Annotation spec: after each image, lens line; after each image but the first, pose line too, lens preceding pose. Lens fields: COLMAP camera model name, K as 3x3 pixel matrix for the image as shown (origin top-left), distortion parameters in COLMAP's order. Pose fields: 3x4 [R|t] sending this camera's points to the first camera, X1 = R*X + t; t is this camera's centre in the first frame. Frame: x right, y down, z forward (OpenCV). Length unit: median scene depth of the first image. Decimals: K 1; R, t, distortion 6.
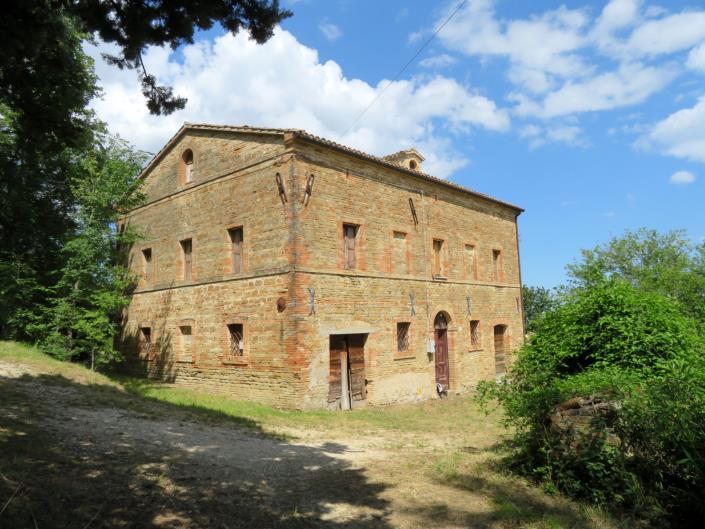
lens RADIAL K [[520.4, 0, 352.5], [0, 520.4, 264.5], [0, 0, 1]] dist [-0.003884, -0.001186]
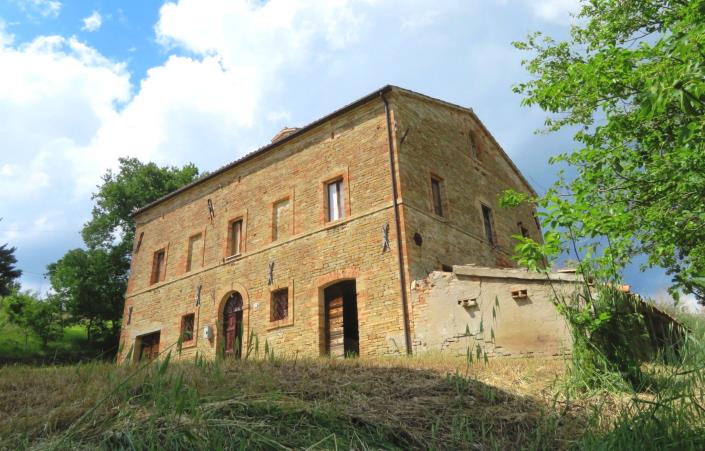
lens RADIAL K [[540.5, 0, 352.5], [0, 540.5, 189.3], [0, 0, 1]] dist [-0.008452, -0.000855]
pose [[0.047980, -0.395471, -0.917224, 1.383993], [0.158050, 0.909719, -0.383968, 0.398542], [0.986265, -0.126545, 0.106153, 1.380855]]
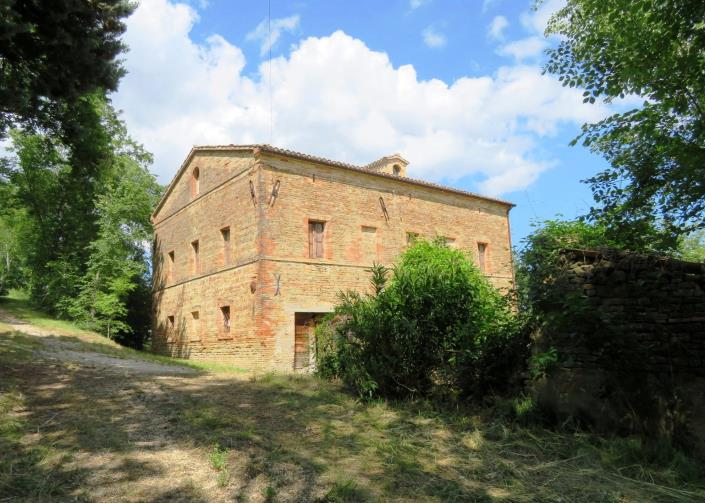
lens RADIAL K [[518.8, 0, 342.6], [0, 518.8, 272.5], [0, 0, 1]] dist [-0.003717, -0.000517]
pose [[0.984030, -0.031127, -0.175260, 0.260557], [0.028901, 0.999466, -0.015238, 0.060924], [0.175641, 0.009929, 0.984404, -0.151546]]
